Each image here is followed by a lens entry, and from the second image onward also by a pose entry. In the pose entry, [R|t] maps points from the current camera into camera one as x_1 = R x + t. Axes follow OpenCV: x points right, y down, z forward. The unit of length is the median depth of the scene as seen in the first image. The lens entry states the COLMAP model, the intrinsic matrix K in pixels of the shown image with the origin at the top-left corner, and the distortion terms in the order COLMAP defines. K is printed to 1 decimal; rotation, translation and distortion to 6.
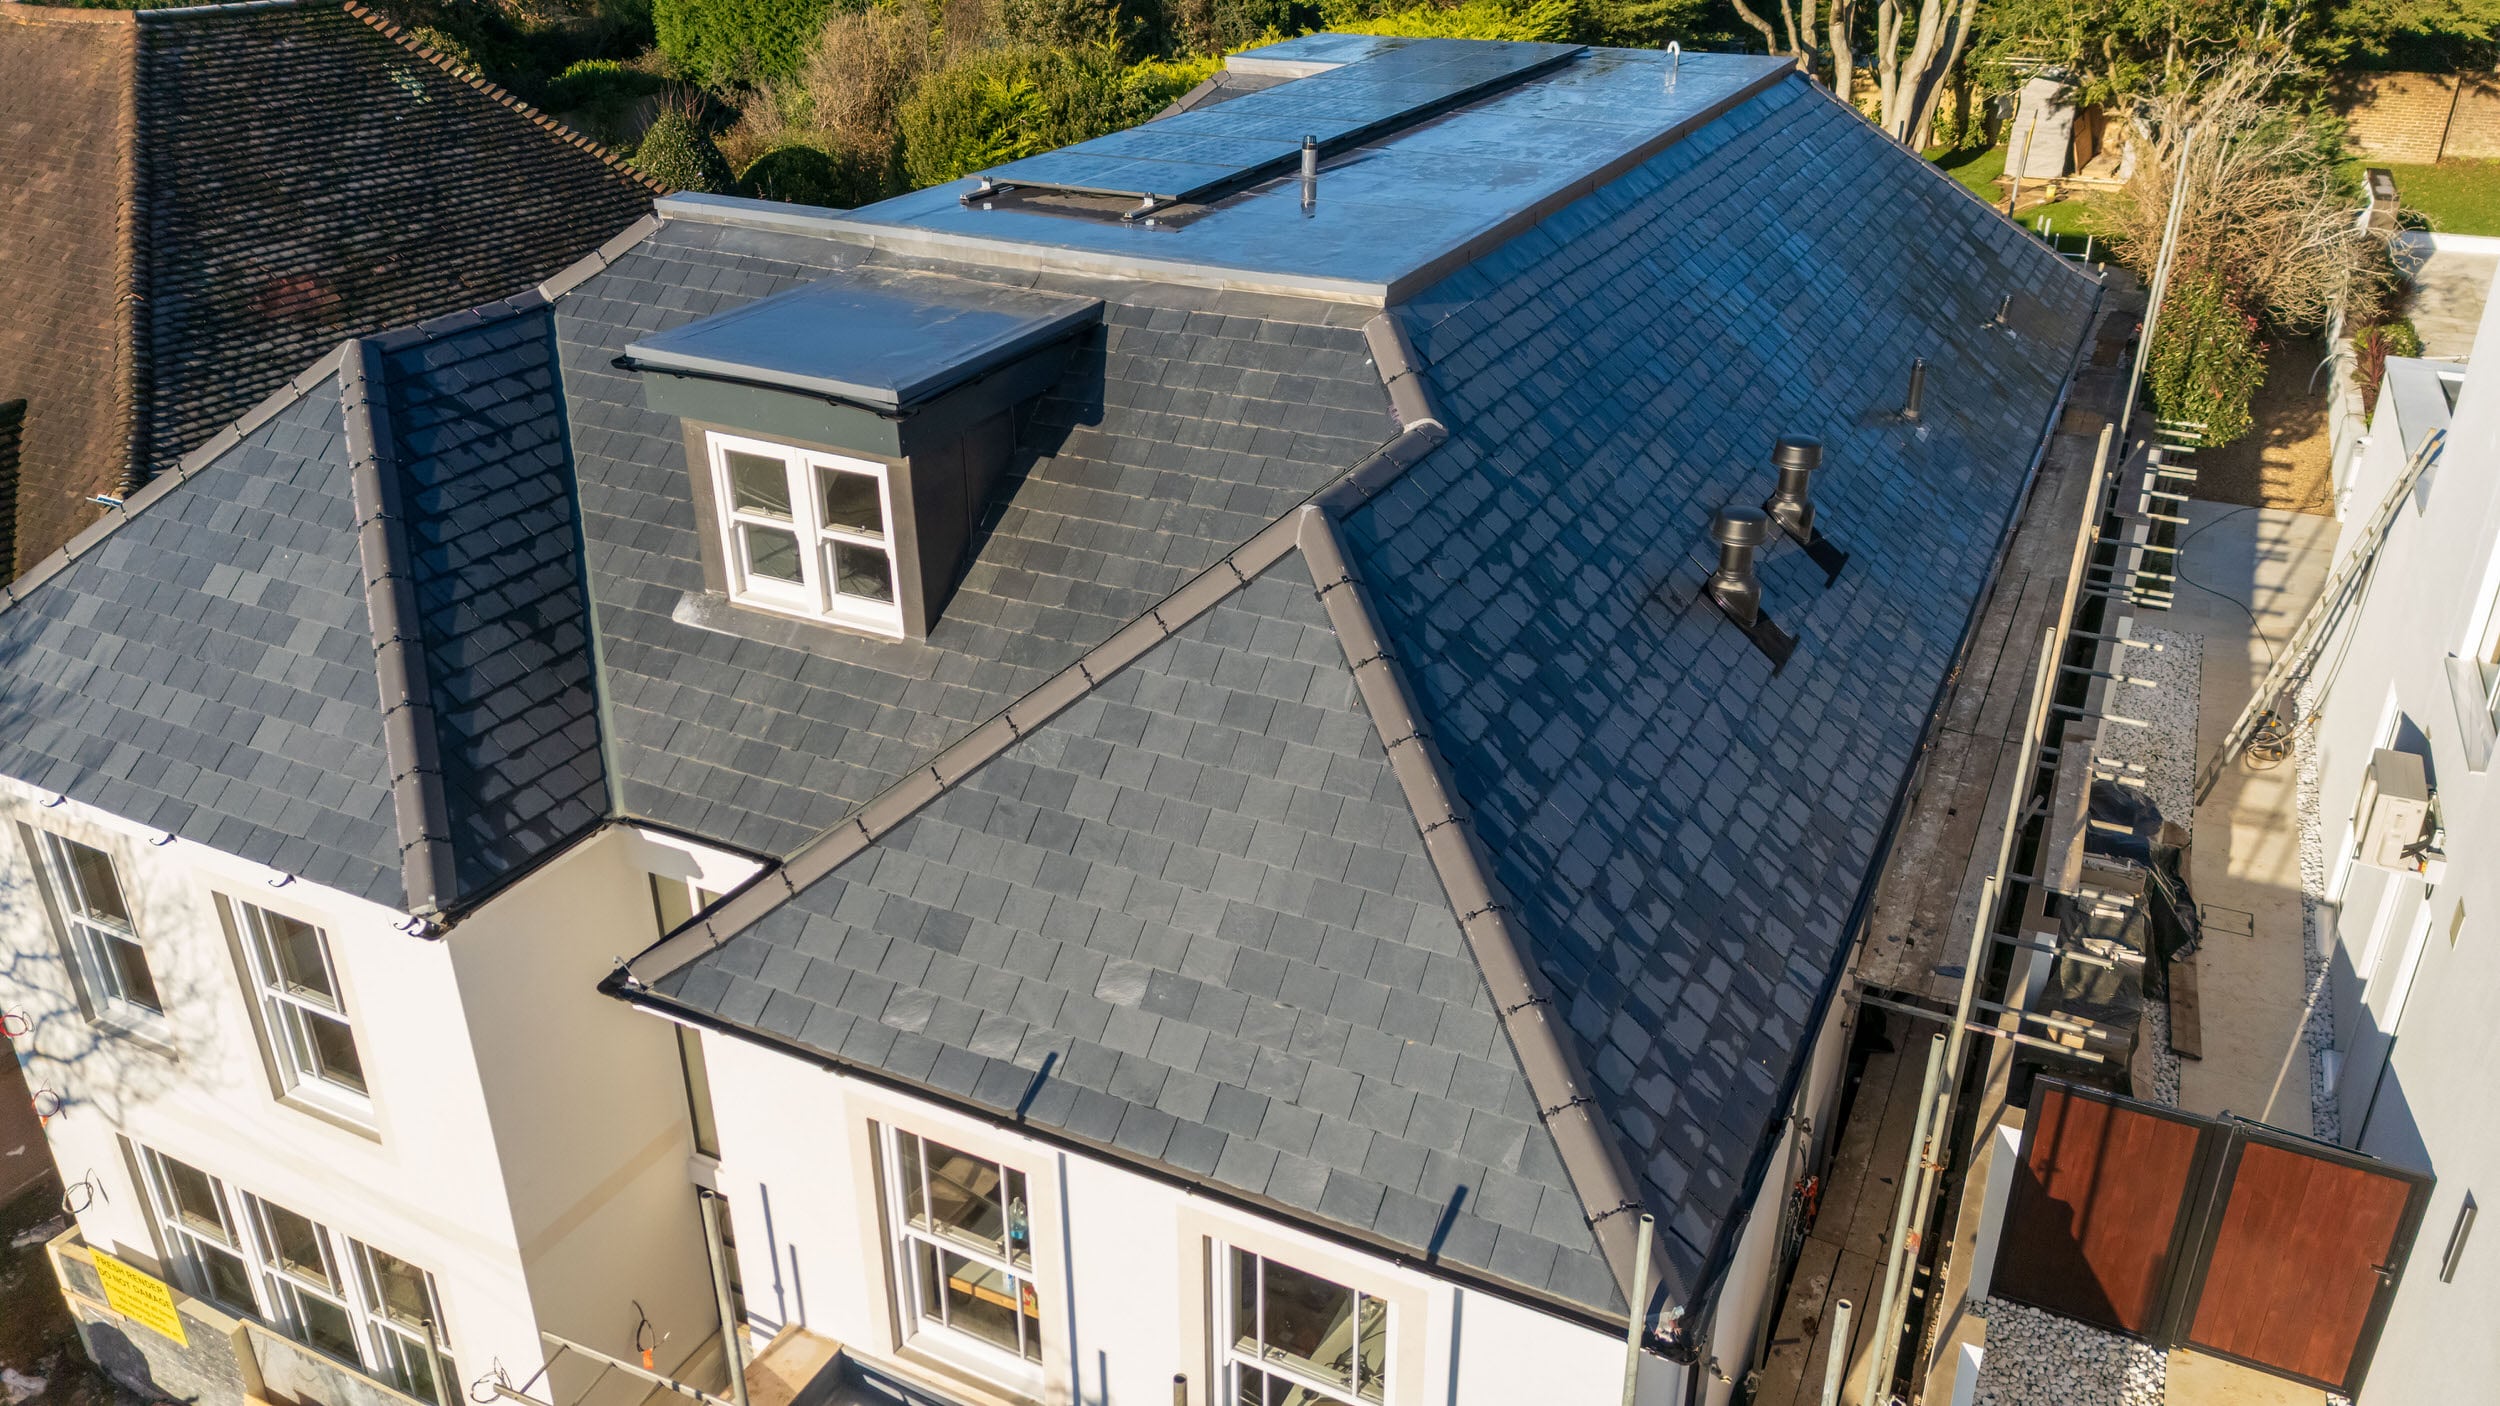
lens RADIAL K [[1838.4, 0, 1257.5], [0, 1838.4, 695.7], [0, 0, 1]] dist [0.035410, -0.008190]
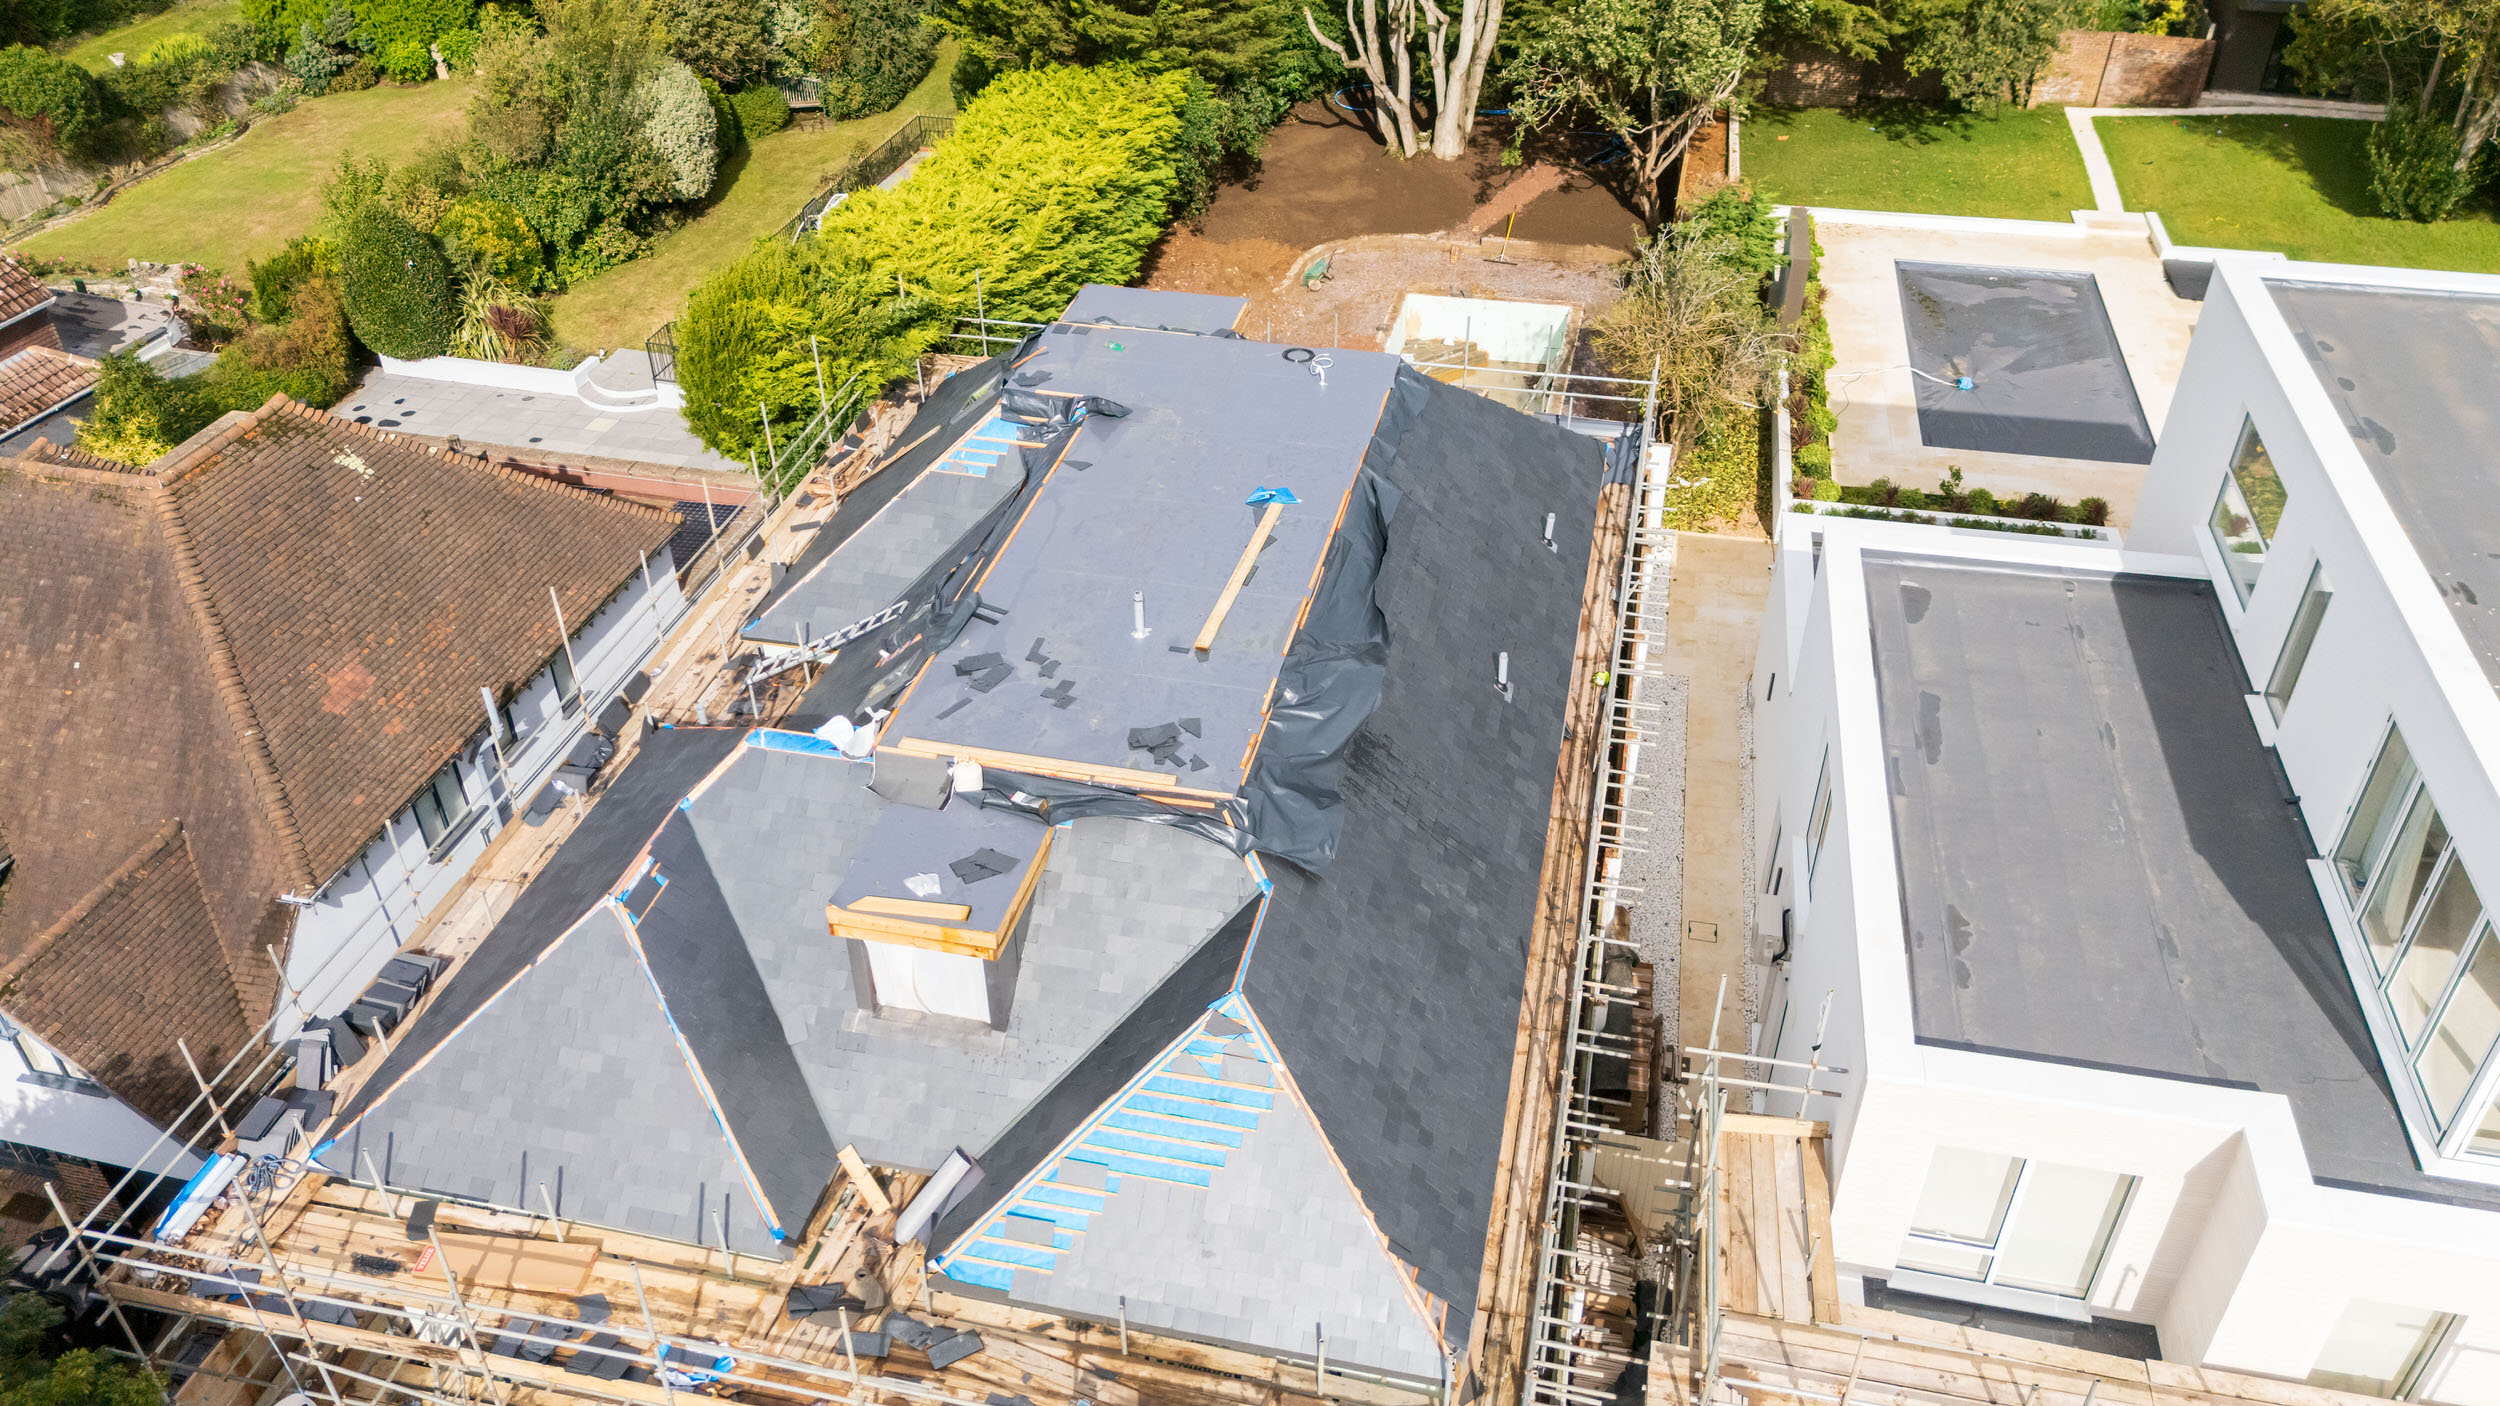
lens RADIAL K [[1823.6, 0, 1251.6], [0, 1823.6, 704.5], [0, 0, 1]] dist [0.095185, -0.098346]
pose [[0.971365, -0.144216, 0.188819, -0.220788], [0.109206, 0.976793, 0.184252, -0.599274], [-0.211009, -0.158356, 0.964572, -0.675457]]
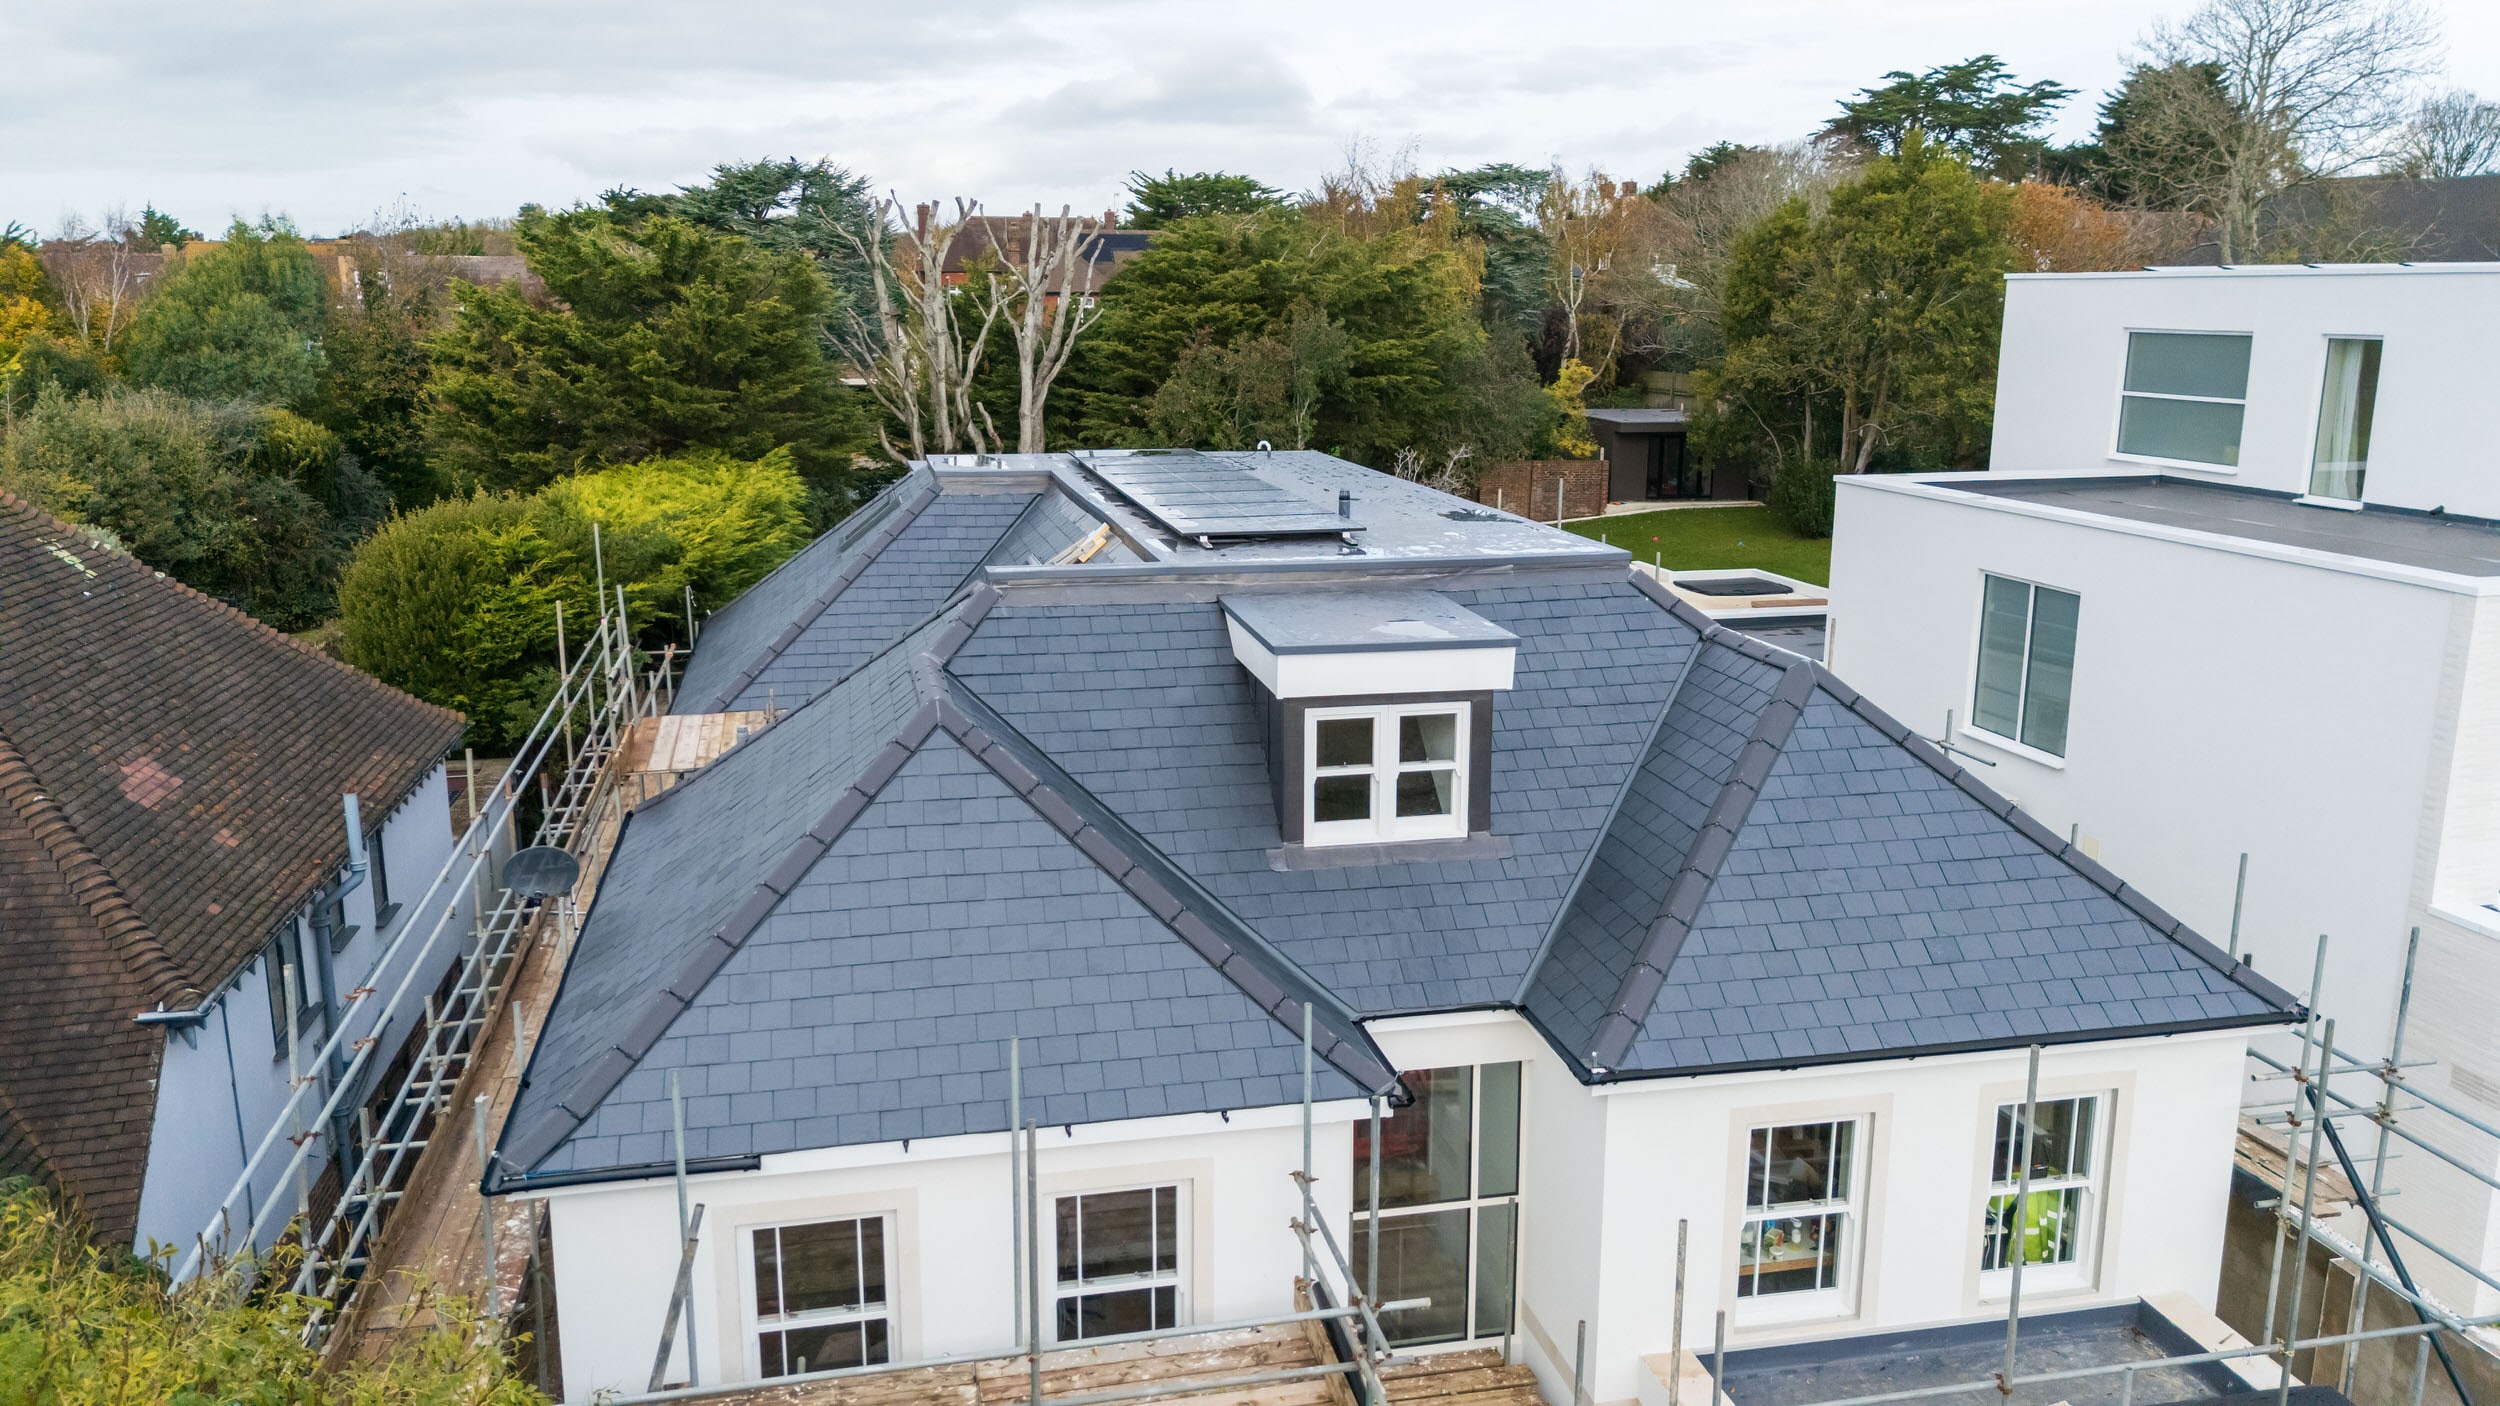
lens RADIAL K [[1823.6, 0, 1251.6], [0, 1823.6, 704.5], [0, 0, 1]] dist [0.095185, -0.098346]
pose [[0.776628, -0.134761, 0.615376, -1.027514], [0.272833, 0.952436, -0.135751, 0.013055], [-0.567812, 0.273323, 0.776456, 0.042482]]
